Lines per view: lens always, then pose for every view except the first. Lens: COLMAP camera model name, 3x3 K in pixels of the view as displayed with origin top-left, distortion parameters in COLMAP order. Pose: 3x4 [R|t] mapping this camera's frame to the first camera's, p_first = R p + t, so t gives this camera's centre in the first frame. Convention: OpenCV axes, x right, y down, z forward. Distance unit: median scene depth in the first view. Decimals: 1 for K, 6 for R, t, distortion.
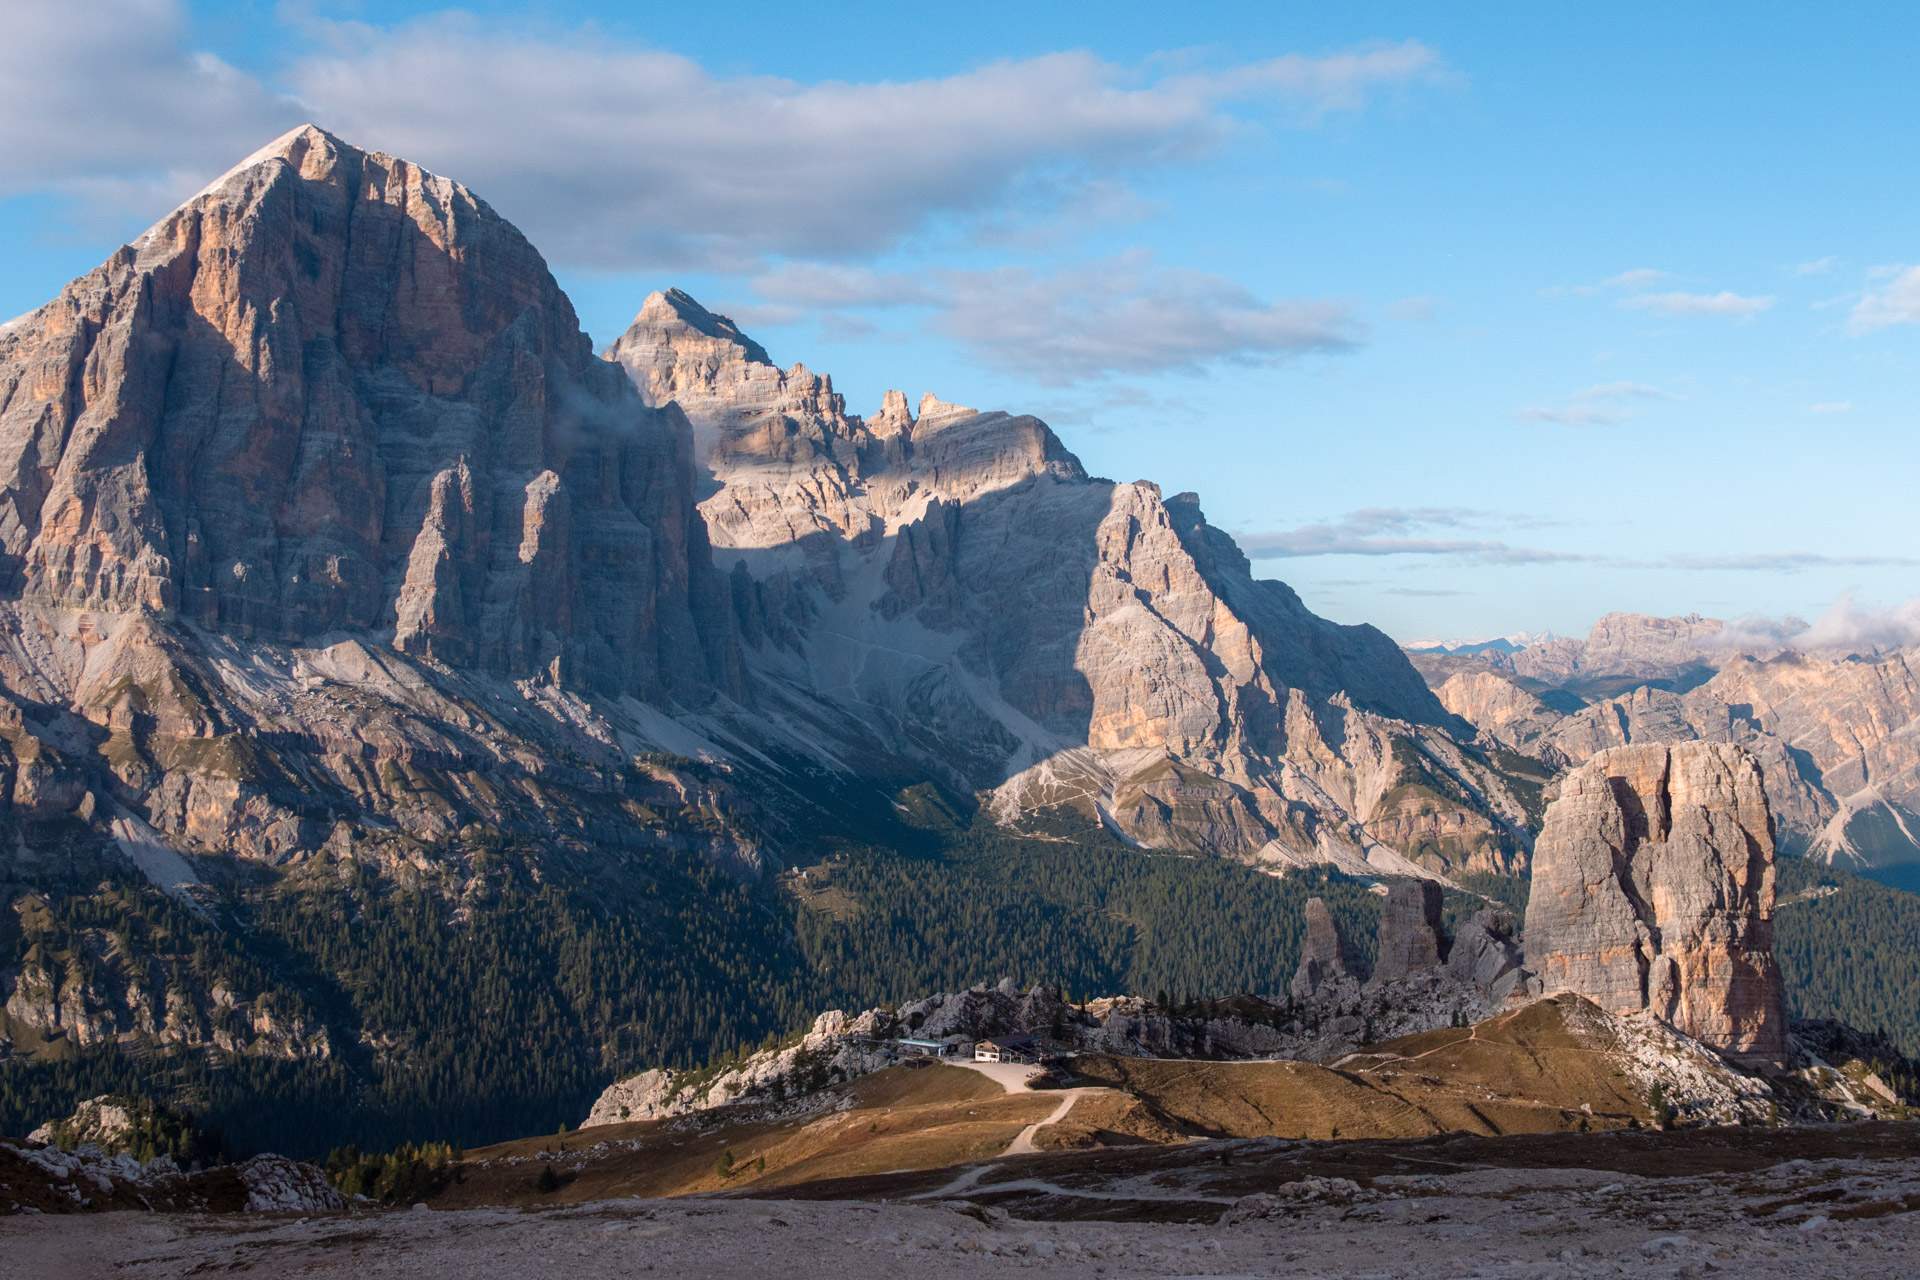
lens RADIAL K [[2571.9, 0, 949.3], [0, 2571.9, 611.0], [0, 0, 1]] dist [0.004222, 0.034409]
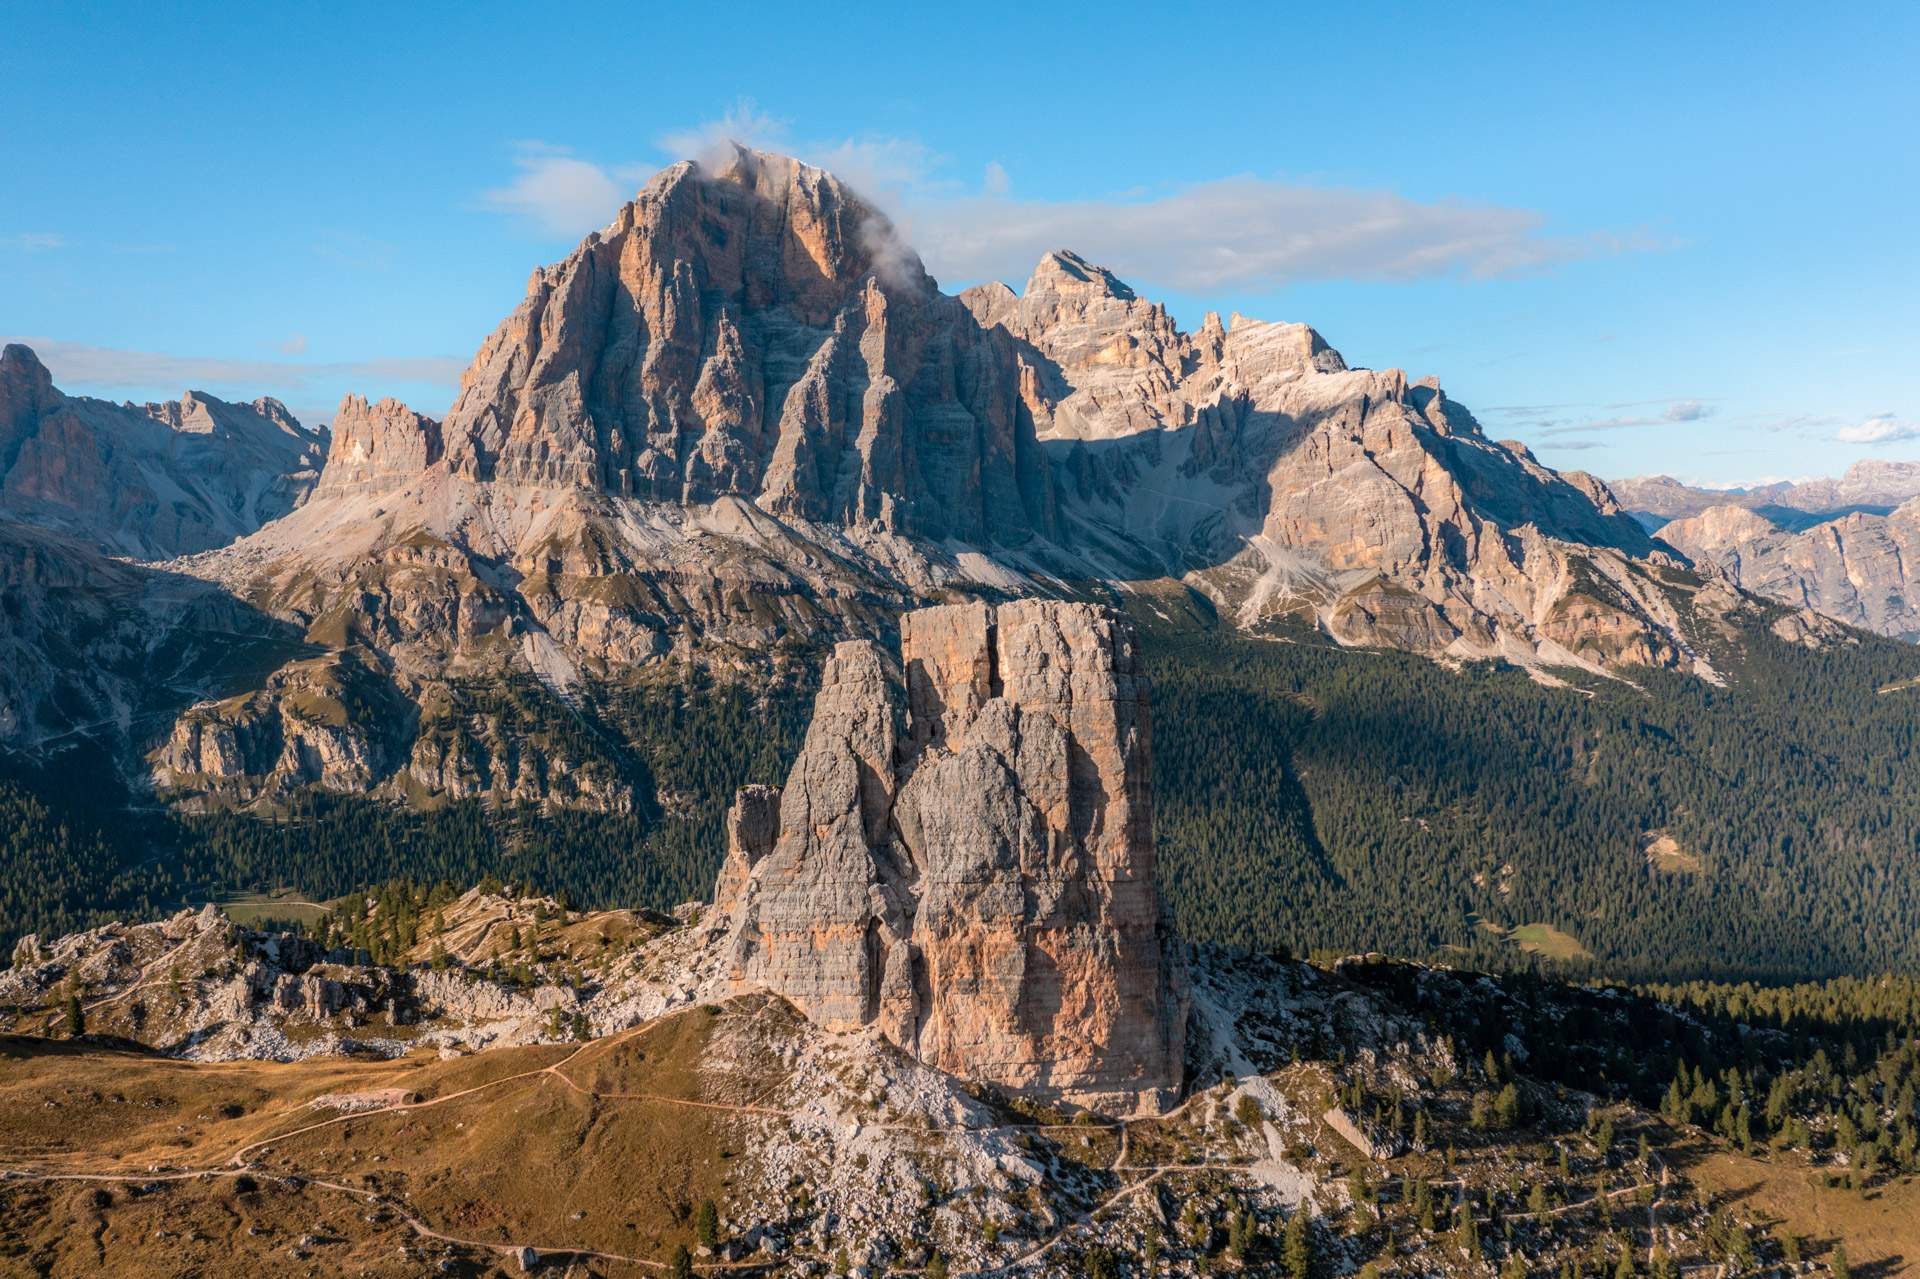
lens RADIAL K [[1586.7, 0, 960.0], [0, 1586.7, 639.5], [0, 0, 1]] dist [-0.005481, 0.000812]
pose [[0.961951, -0.004035, -0.273193, 0.130281], [0.031034, 0.995034, 0.094578, 0.007540], [0.271455, -0.099457, 0.957299, 0.208446]]
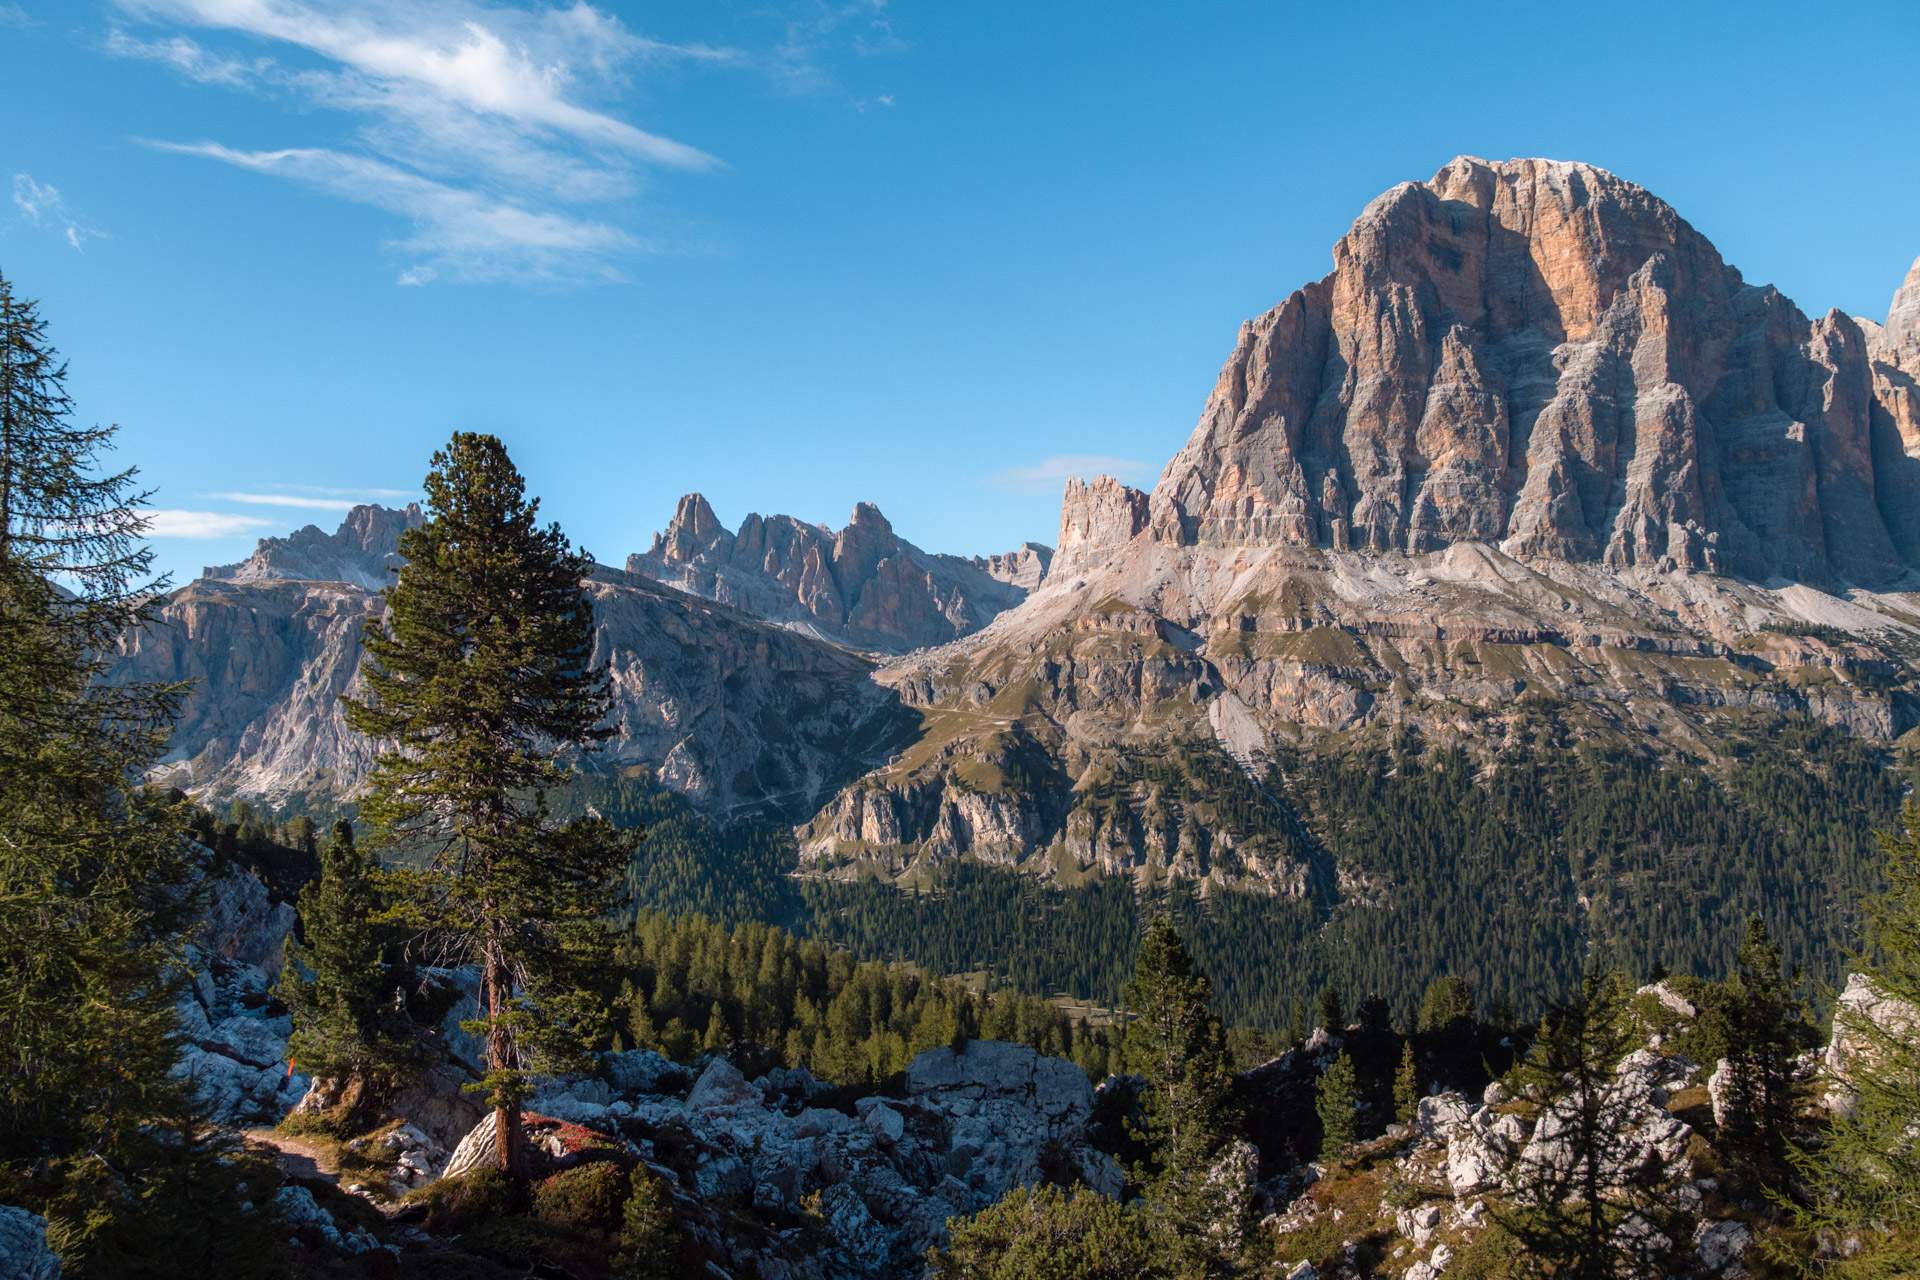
lens RADIAL K [[1466.7, 0, 960.0], [0, 1466.7, 640.0], [0, 0, 1]] dist [-0.009604, 0.000132]
pose [[0.668459, -0.090287, -0.738248, 0.110318], [0.085374, 0.995358, -0.044429, 0.066584], [0.738833, -0.033329, 0.673064, 0.391904]]
